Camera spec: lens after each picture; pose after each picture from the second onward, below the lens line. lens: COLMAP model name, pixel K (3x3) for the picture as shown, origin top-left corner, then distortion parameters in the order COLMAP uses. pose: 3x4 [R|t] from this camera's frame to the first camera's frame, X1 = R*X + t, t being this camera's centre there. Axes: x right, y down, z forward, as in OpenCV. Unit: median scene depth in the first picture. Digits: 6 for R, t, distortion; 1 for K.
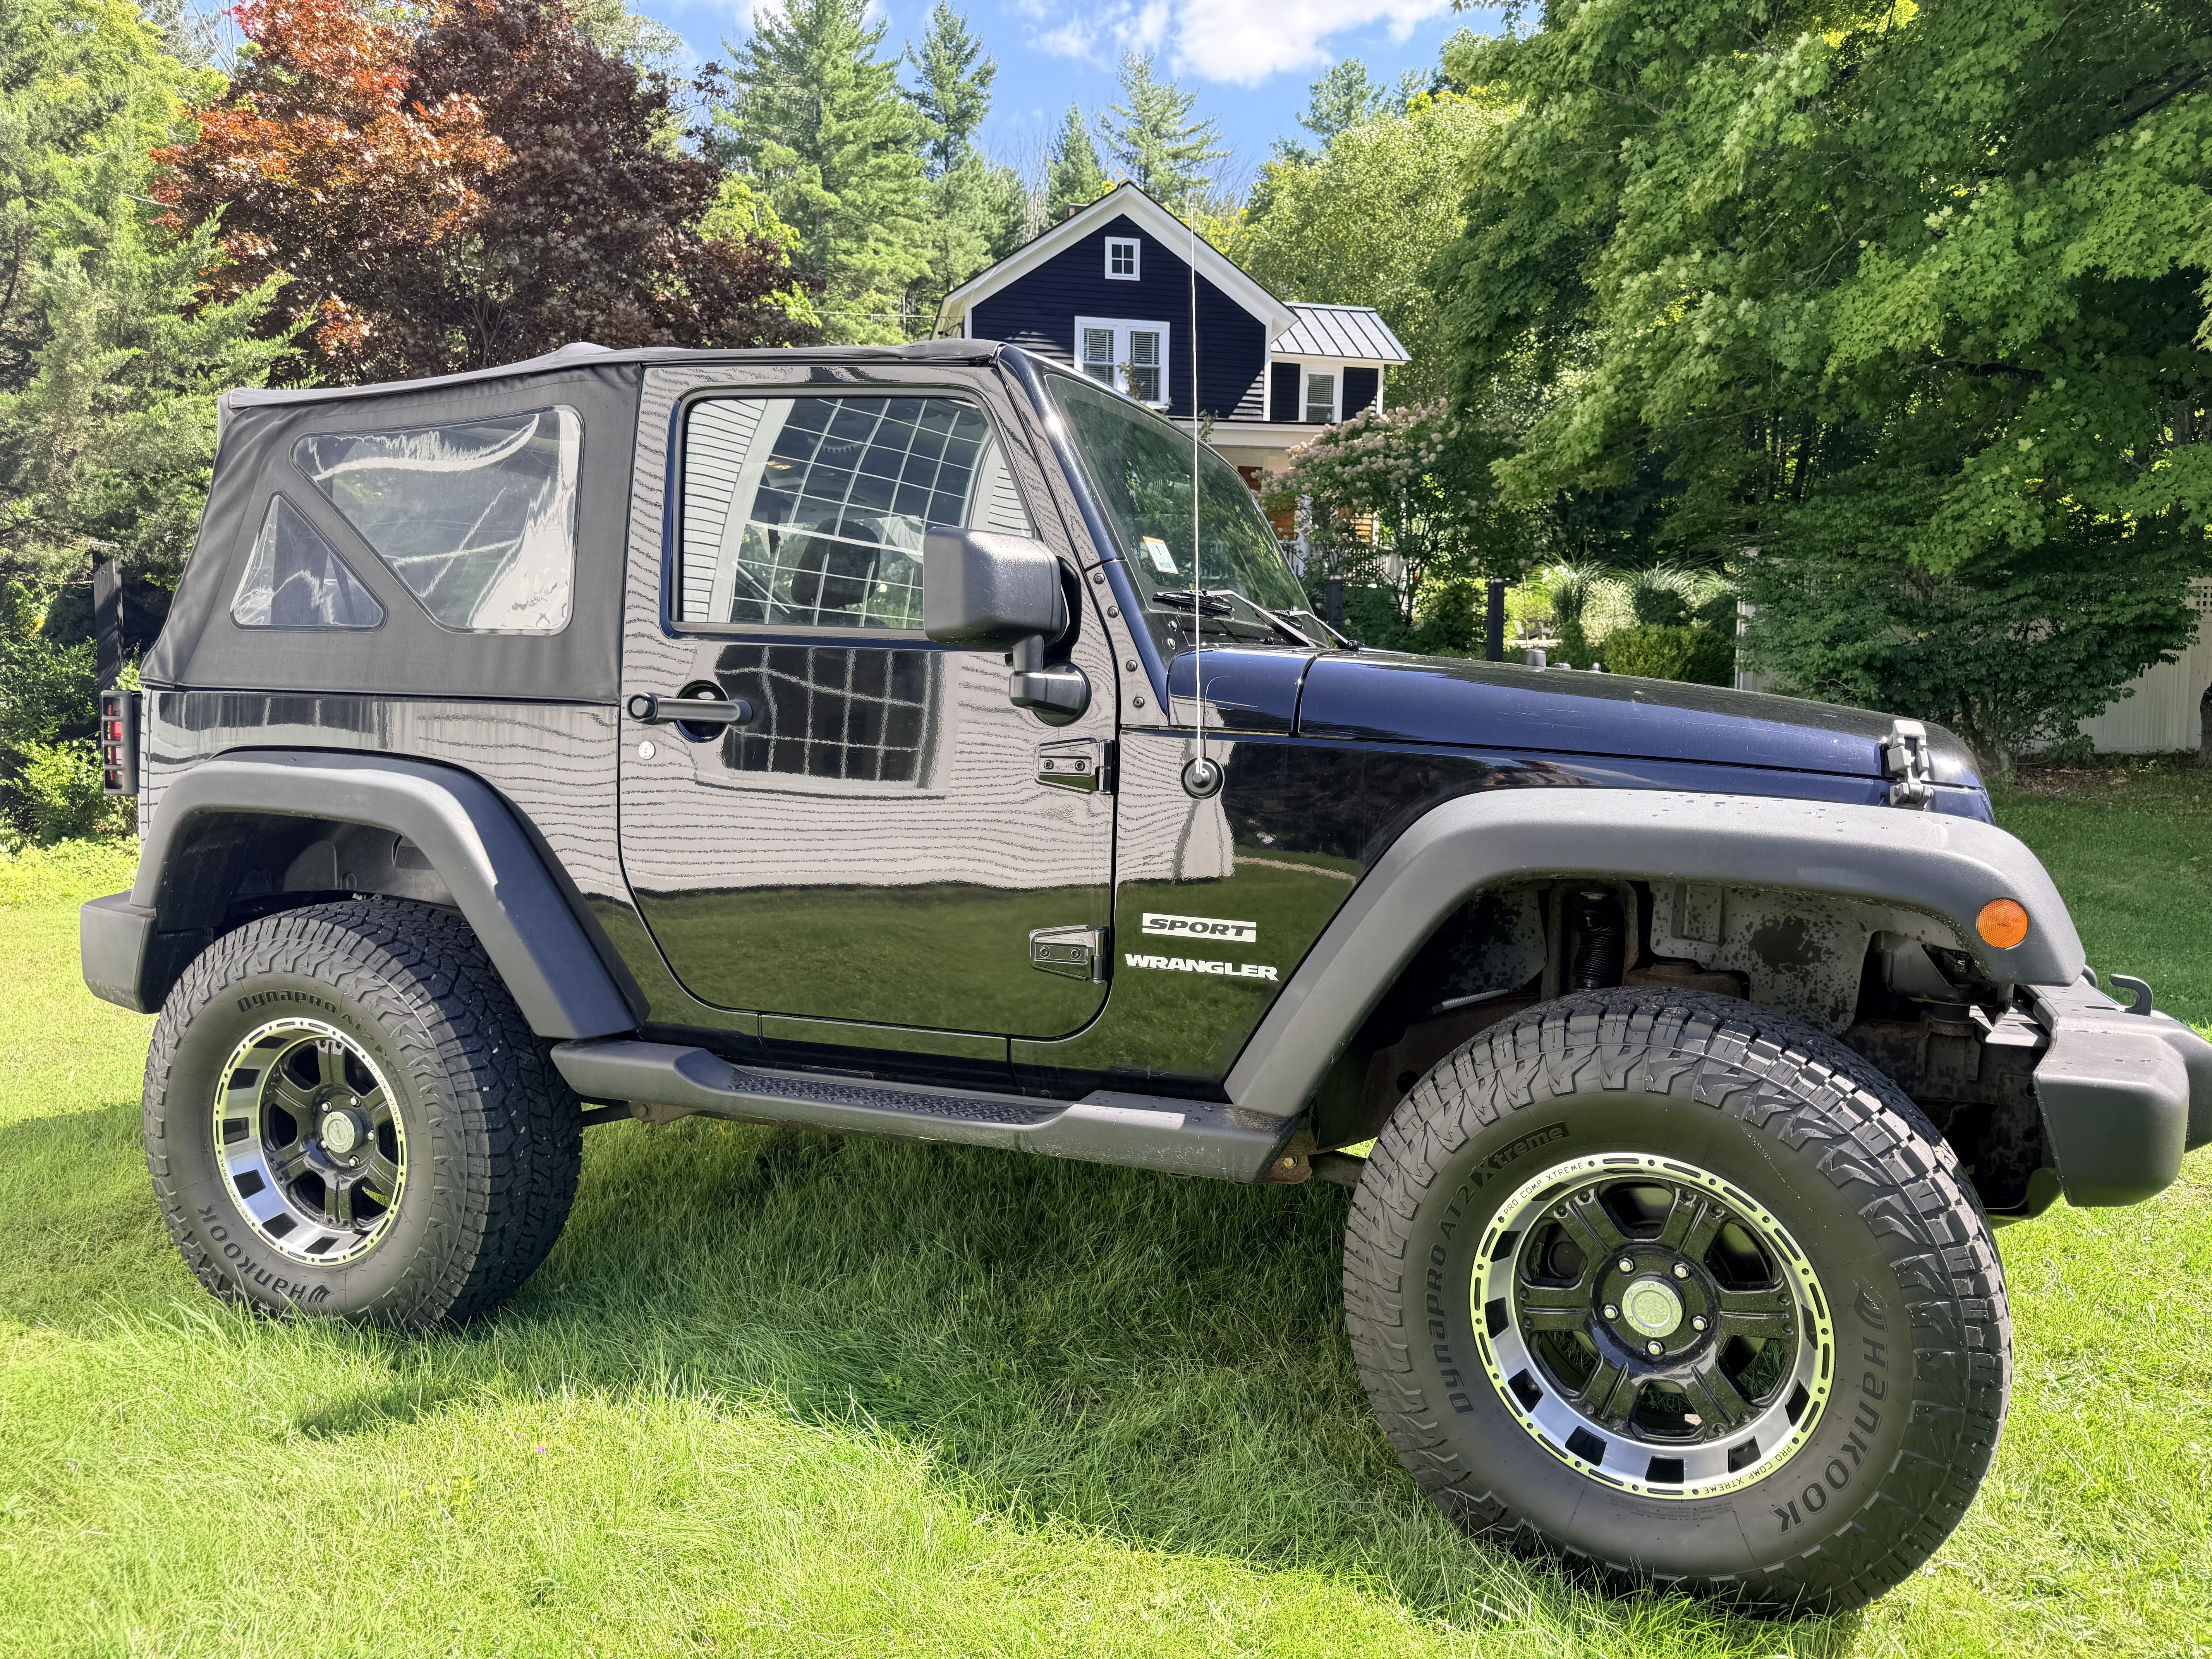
lens RADIAL K [[1567.7, 0, 1140.0], [0, 1567.7, 819.6], [0, 0, 1]] dist [0.033796, -0.034543]
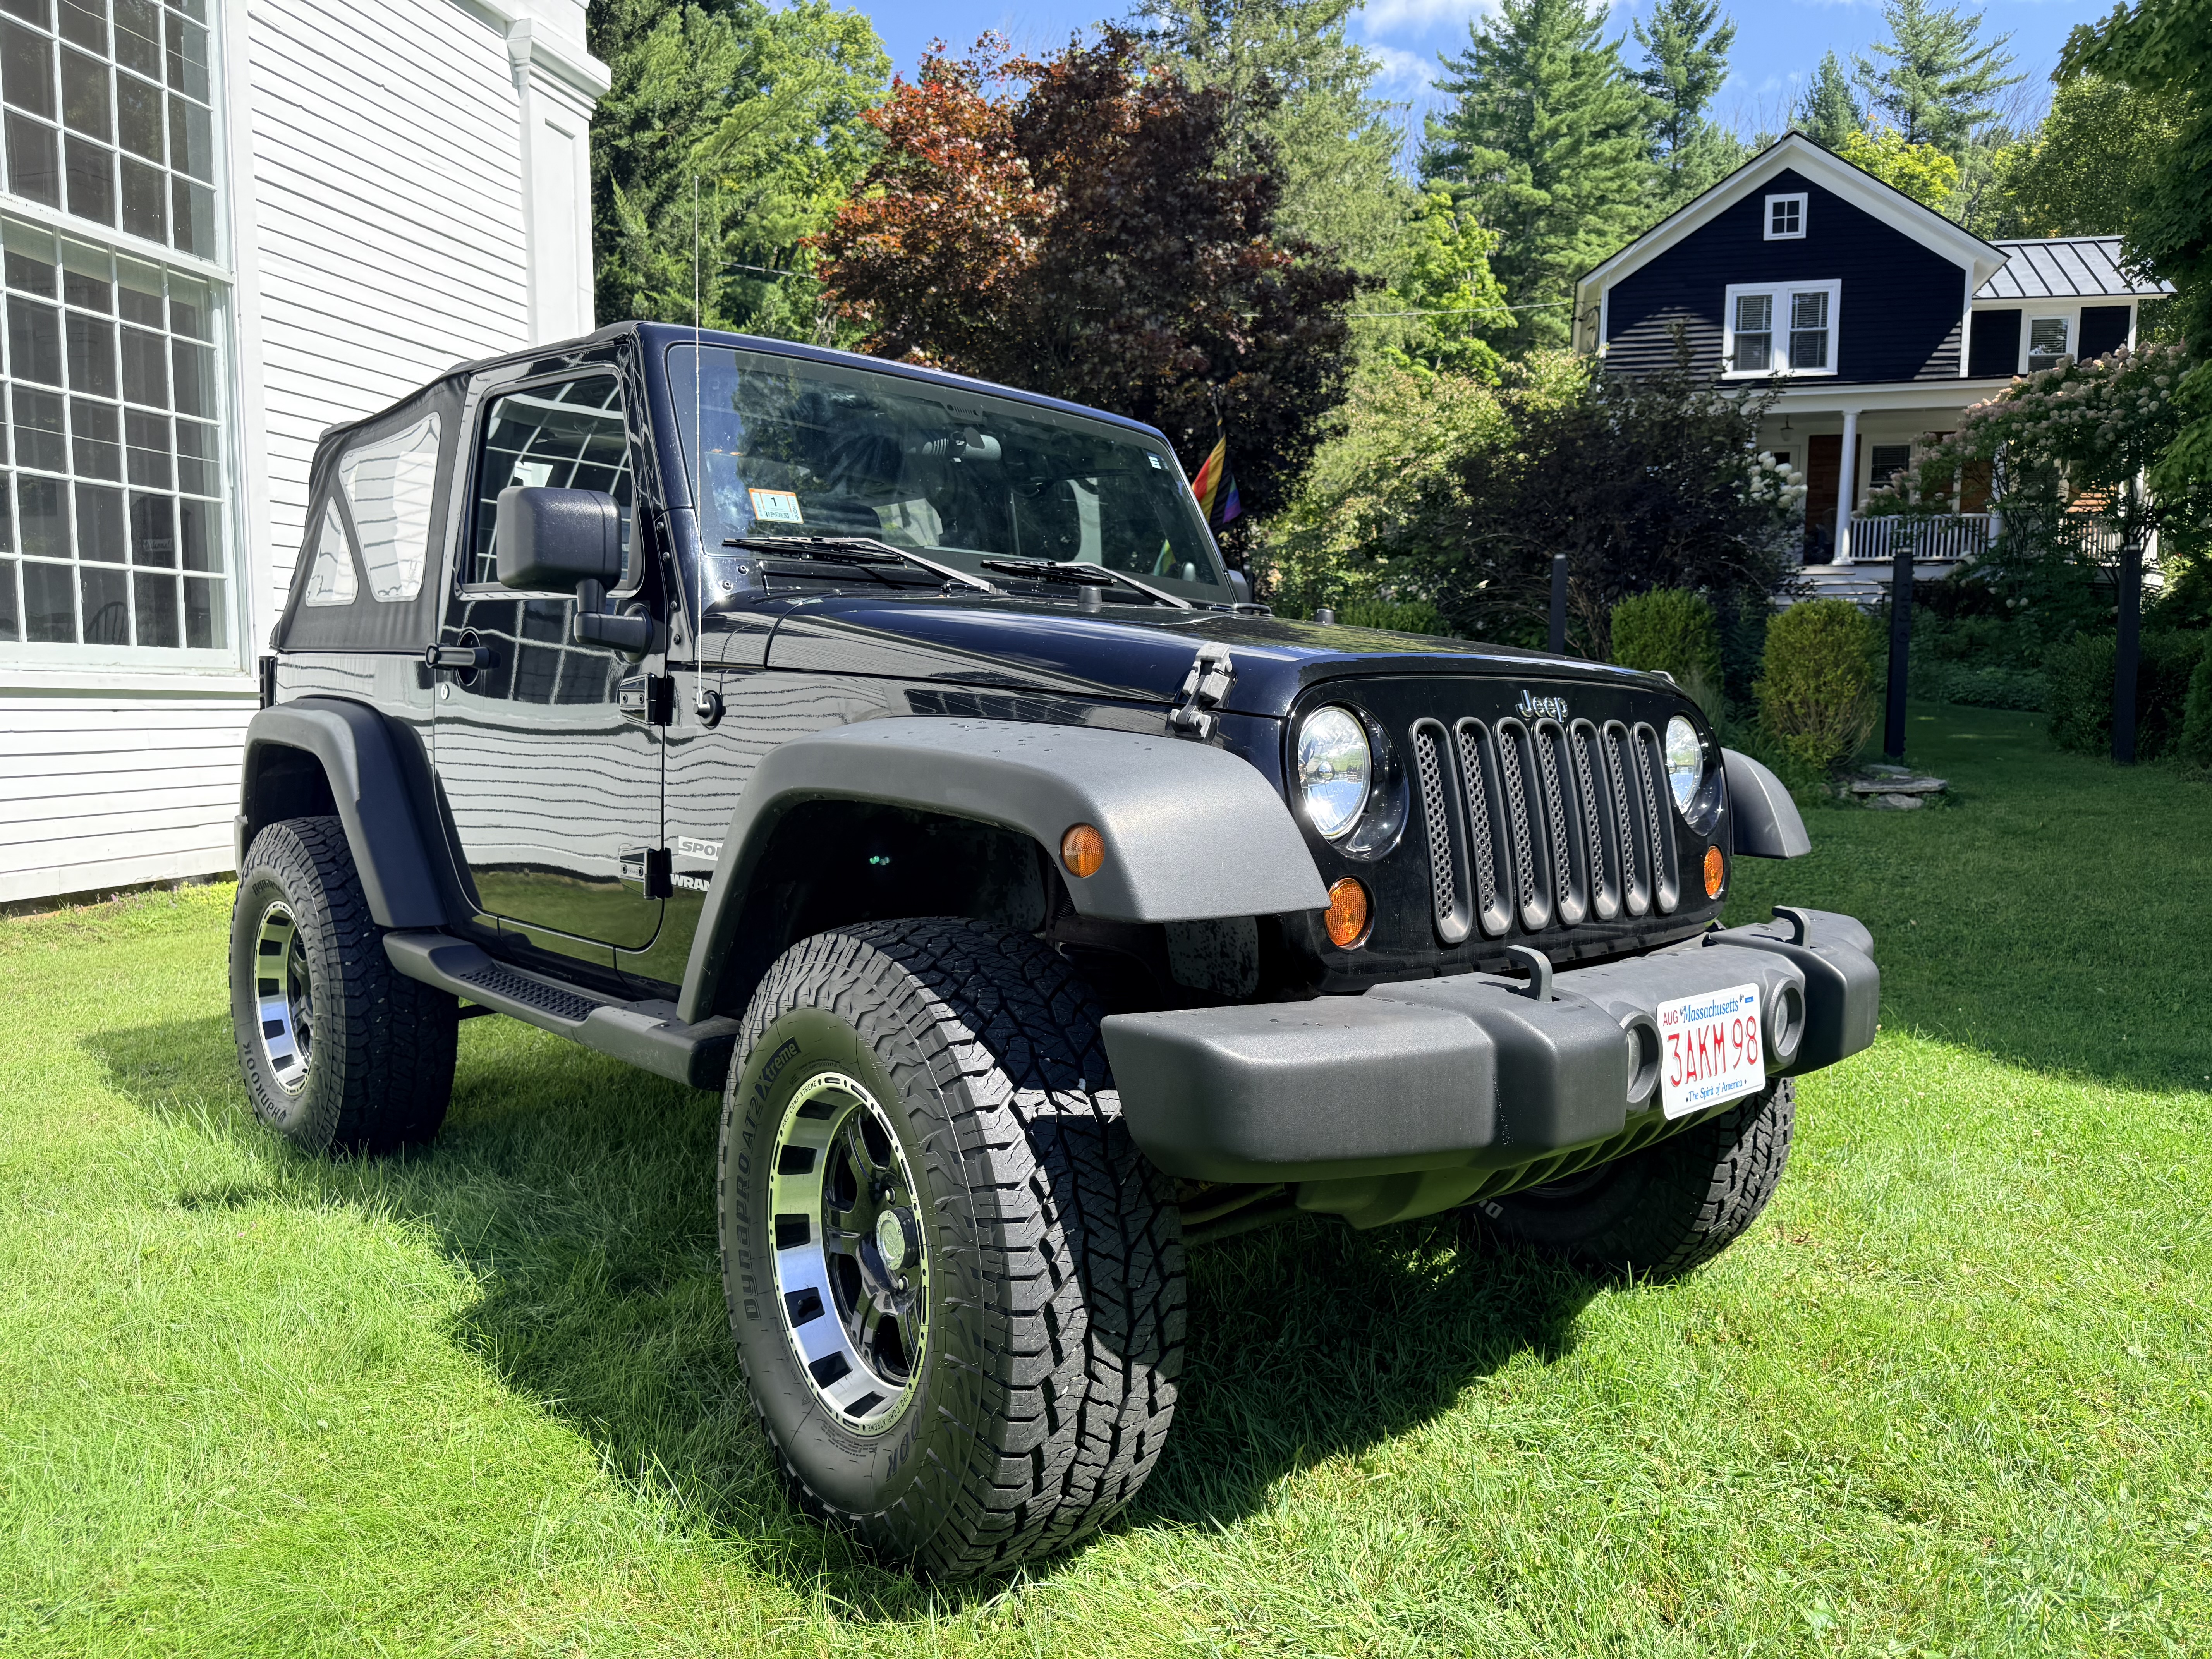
lens RADIAL K [[1567.7, 0, 1119.6], [0, 1567.7, 818.6], [0, 0, 1]] dist [0.033796, -0.034543]
pose [[0.899792, 0.031444, -0.435186, 0.758363], [-0.033108, 0.999445, 0.003760, 0.034249], [0.435062, 0.011024, 0.900333, 0.155257]]
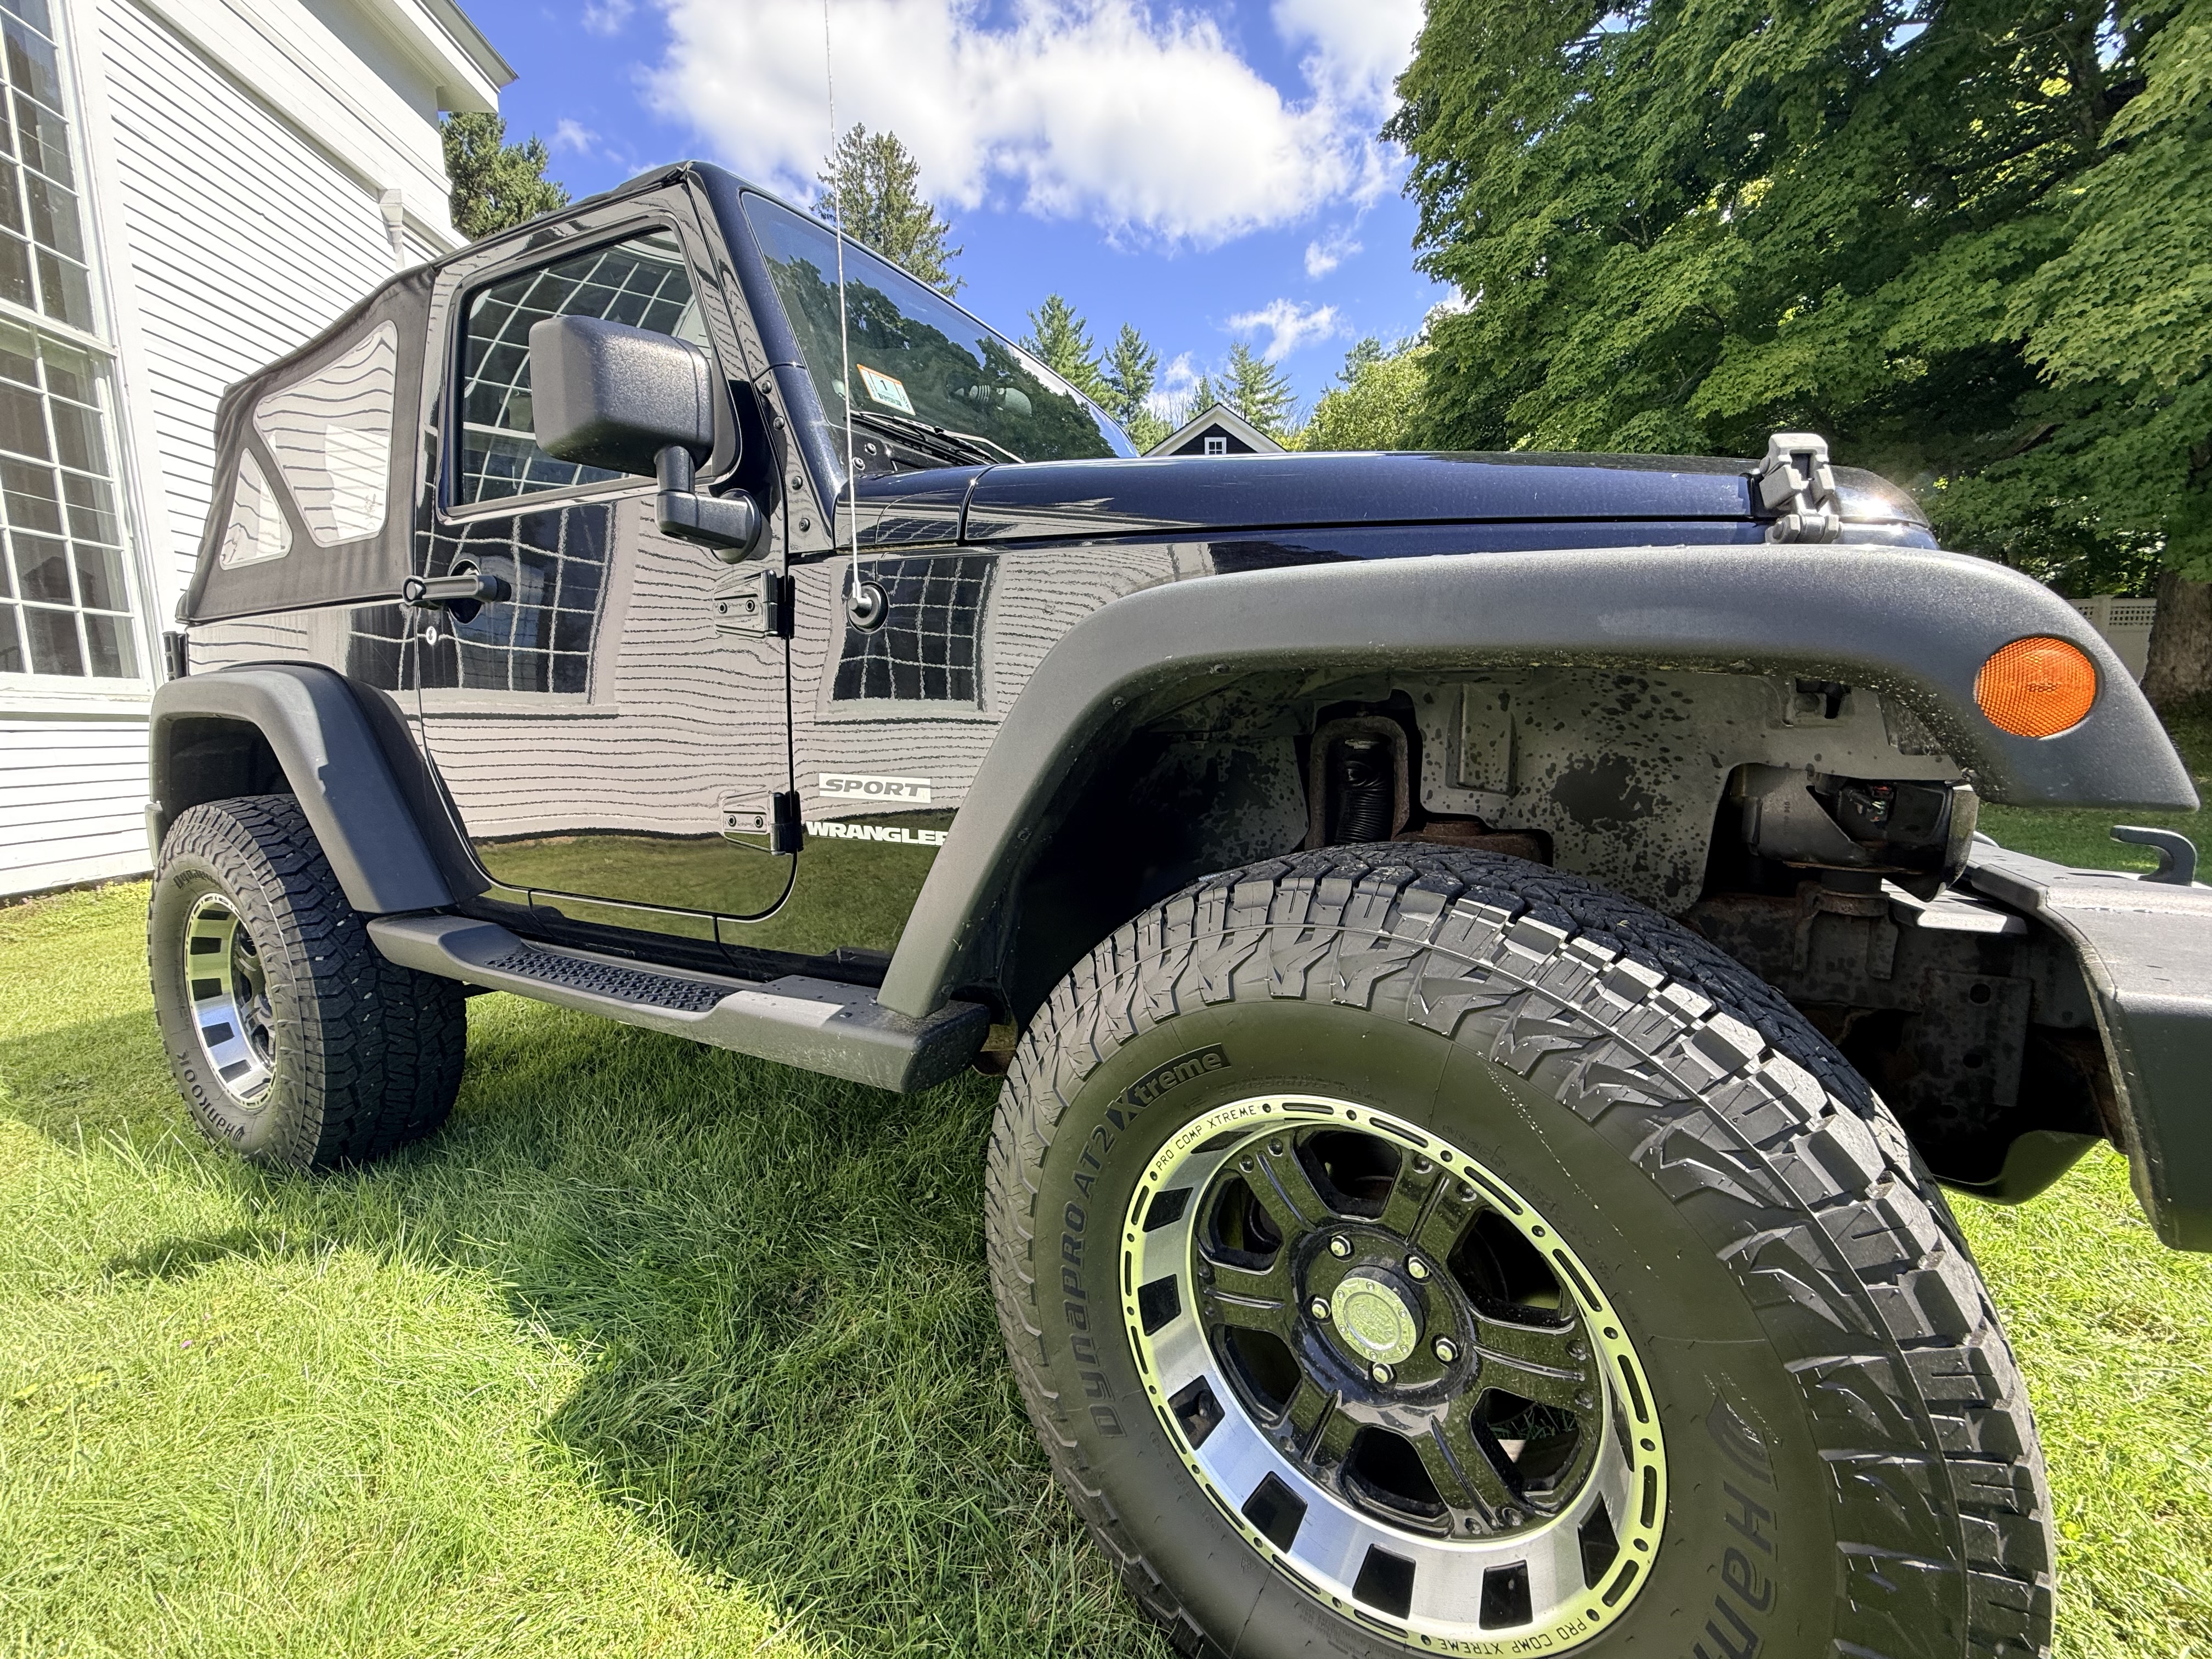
lens RADIAL K [[894.2, 0, 1109.7], [0, 894.2, 821.2], [0, 0, 1]] dist [0.001539, 0.001321]
pose [[0.988402, -0.011931, -0.151389, 0.239142], [0.016693, 0.999404, 0.030219, 0.074860], [0.150938, -0.032396, 0.988012, 0.536986]]
